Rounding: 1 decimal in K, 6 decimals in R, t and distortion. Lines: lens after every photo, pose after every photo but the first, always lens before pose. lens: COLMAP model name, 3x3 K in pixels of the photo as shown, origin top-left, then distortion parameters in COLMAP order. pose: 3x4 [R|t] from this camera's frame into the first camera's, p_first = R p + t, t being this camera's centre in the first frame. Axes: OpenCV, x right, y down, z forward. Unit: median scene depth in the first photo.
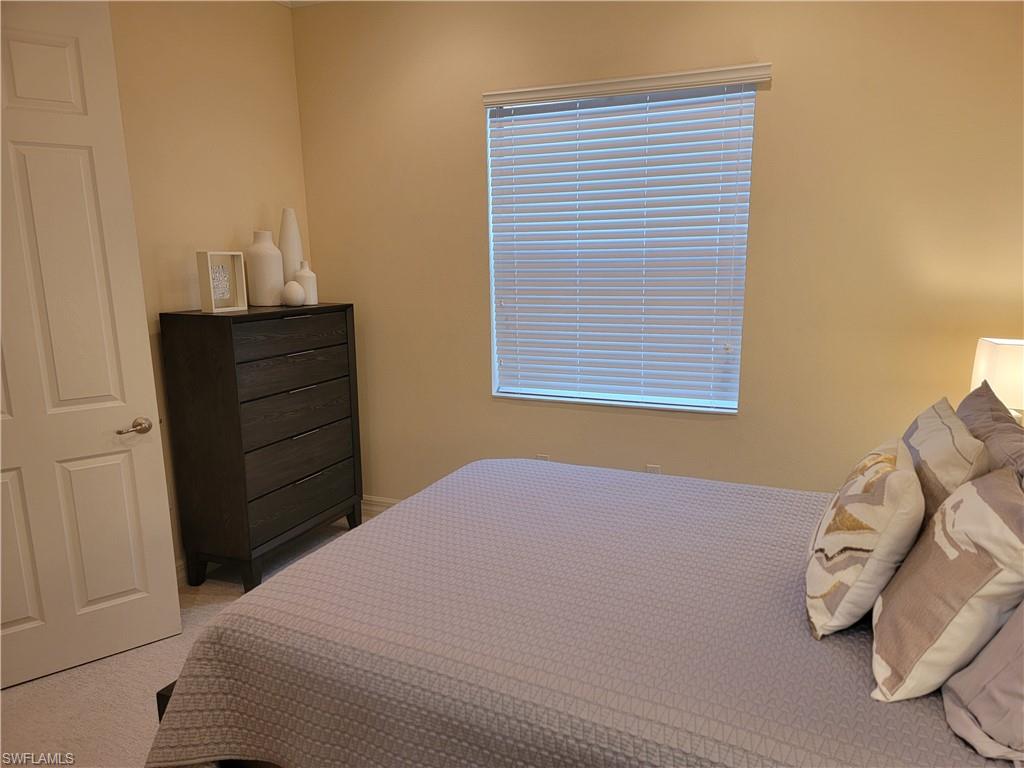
lens RADIAL K [[702.6, 0, 513.5], [0, 702.6, 403.9], [0, 0, 1]] dist [0.069109, -0.060647]
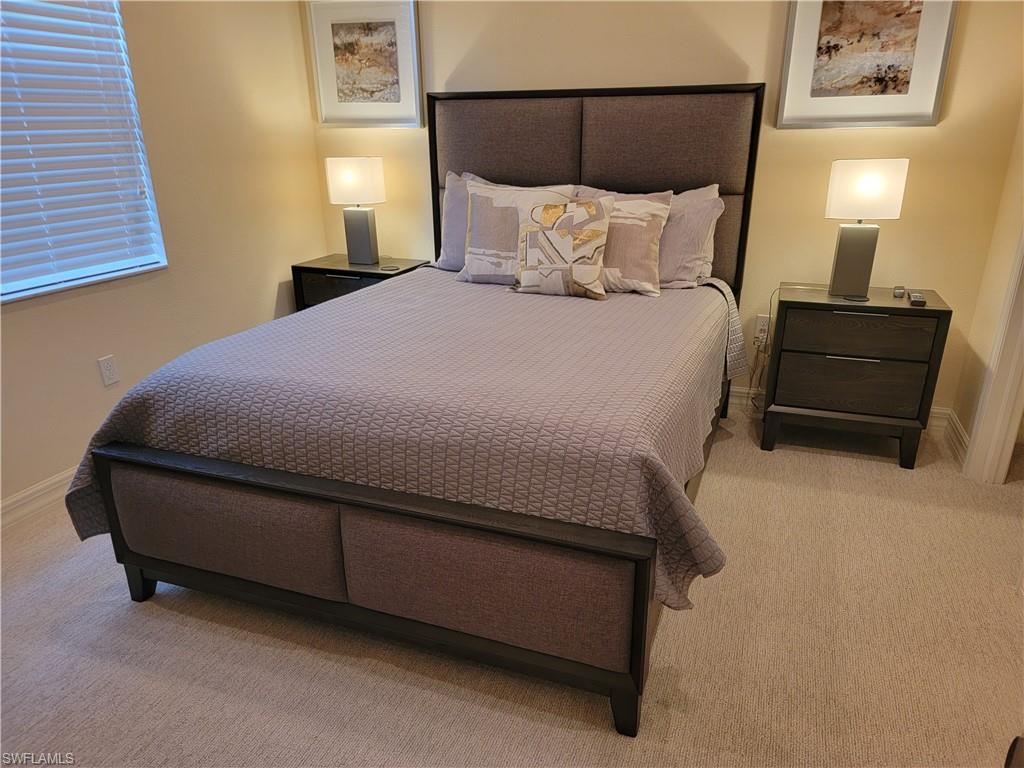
lens RADIAL K [[702.6, 0, 513.5], [0, 702.6, 403.9], [0, 0, 1]] dist [0.069109, -0.060647]
pose [[-0.041437, -0.353287, 0.934597, -0.612871], [0.212299, 0.910927, 0.353752, -0.053131], [-0.976326, 0.213072, 0.037257, 0.558546]]
